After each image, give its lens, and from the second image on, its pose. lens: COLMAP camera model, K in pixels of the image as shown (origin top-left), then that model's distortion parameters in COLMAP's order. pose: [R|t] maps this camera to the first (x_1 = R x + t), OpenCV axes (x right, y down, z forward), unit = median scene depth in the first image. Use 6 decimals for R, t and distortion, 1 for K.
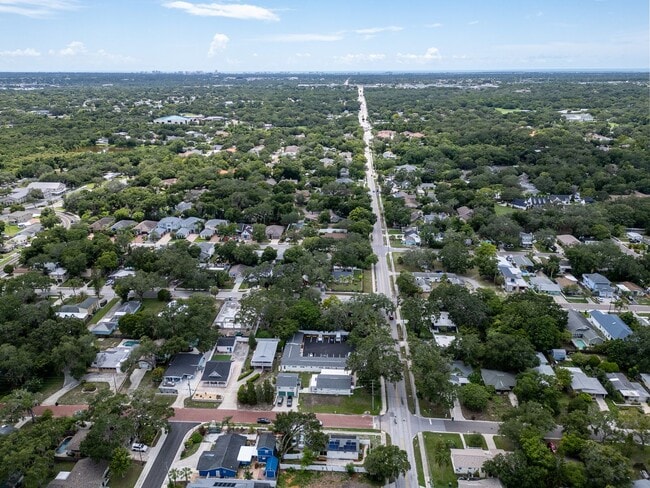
lens RADIAL K [[490.8, 0, 325.0], [0, 490.8, 244.0], [0, 0, 1]] dist [0.081217, -0.076253]
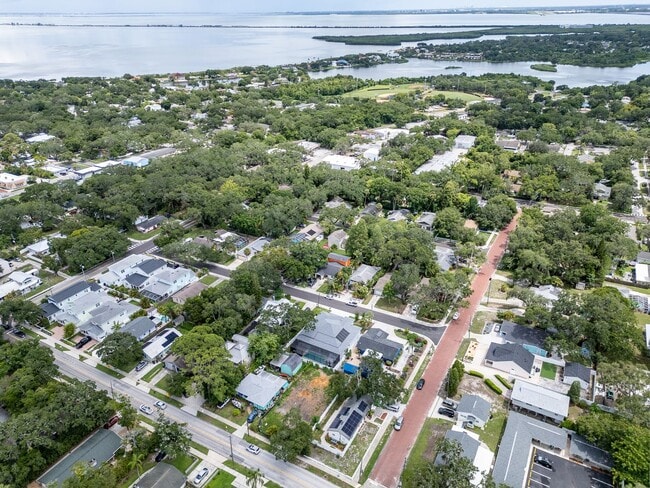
lens RADIAL K [[453.9, 0, 326.3], [0, 453.9, 243.6], [0, 0, 1]] dist [0.074822, -0.066958]
pose [[-0.438865, 0.413105, -0.797961, 0.519769], [-0.285193, 0.778095, 0.559672, -0.273127], [0.852093, 0.473194, -0.223664, 0.895189]]
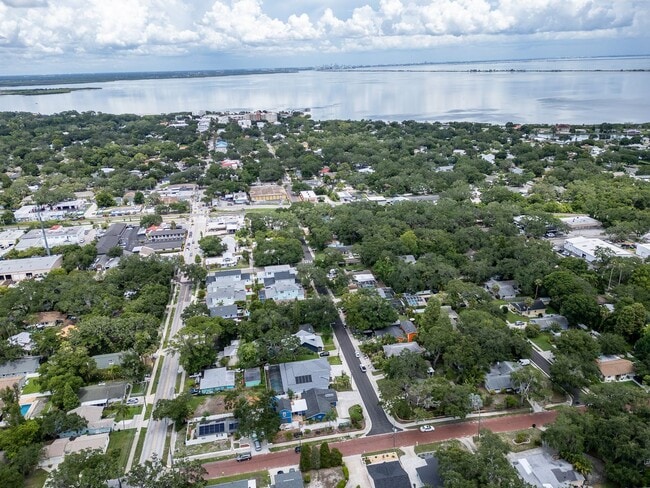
lens RADIAL K [[500.4, 0, 325.0], [0, 500.4, 244.0], [0, 0, 1]] dist [0.078238, -0.069998]
pose [[-0.969925, 0.110048, -0.217104, -0.003097], [-0.049396, 0.784399, 0.618286, -0.508920], [0.238337, 0.610416, -0.755373, 1.450825]]
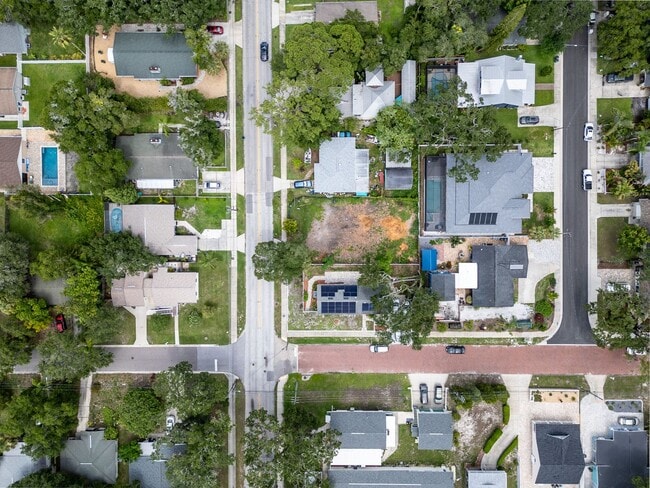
lens RADIAL K [[490.8, 0, 325.0], [0, 490.8, 244.0], [0, 0, 1]] dist [0.081217, -0.076253]
pose [[-0.997421, 0.068487, 0.021453, 0.032203], [-0.004888, -0.363051, 0.931756, -0.224657], [0.071602, 0.929249, 0.362450, 0.587293]]
